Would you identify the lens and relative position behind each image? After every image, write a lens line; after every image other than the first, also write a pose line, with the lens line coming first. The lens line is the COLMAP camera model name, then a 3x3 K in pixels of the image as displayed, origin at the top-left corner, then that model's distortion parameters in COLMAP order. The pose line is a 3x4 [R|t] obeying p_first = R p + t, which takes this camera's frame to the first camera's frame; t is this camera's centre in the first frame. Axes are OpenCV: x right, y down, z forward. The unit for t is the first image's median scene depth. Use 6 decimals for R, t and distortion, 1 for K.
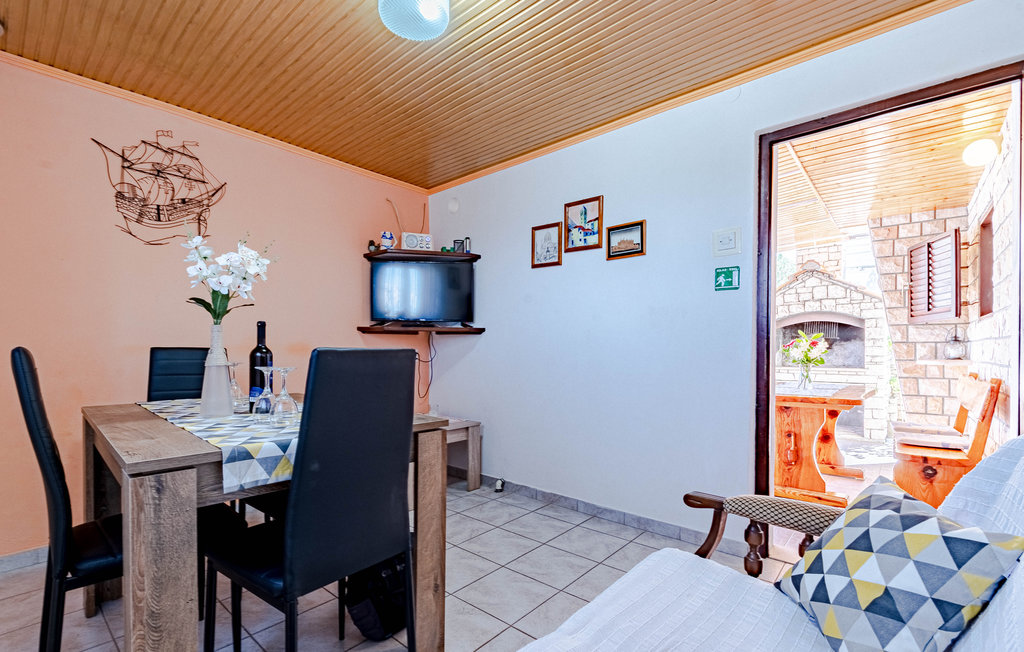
lens RADIAL K [[450.8, 0, 512.5], [0, 450.8, 346.4], [0, 0, 1]] dist [-0.001941, -0.000288]
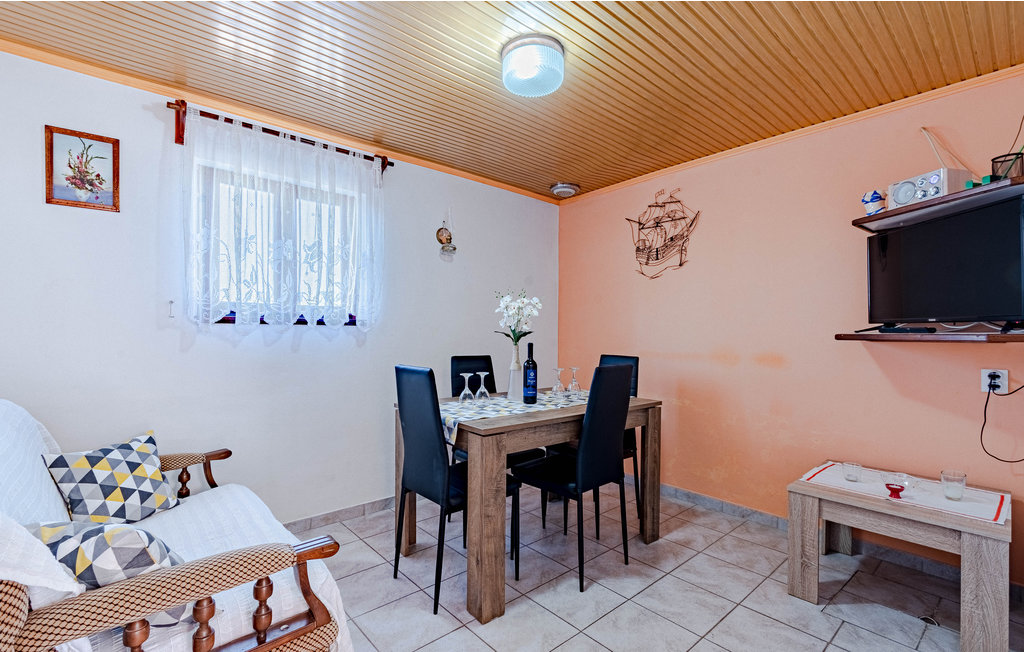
lens RADIAL K [[467.1, 0, 512.0], [0, 467.1, 326.0], [0, 0, 1]] dist [-0.001788, -0.000227]
pose [[-0.130213, -0.010677, -0.991429, 0.664860], [0.005751, 0.999917, -0.011524, -0.064913], [0.991469, -0.007202, -0.130140, 0.746545]]
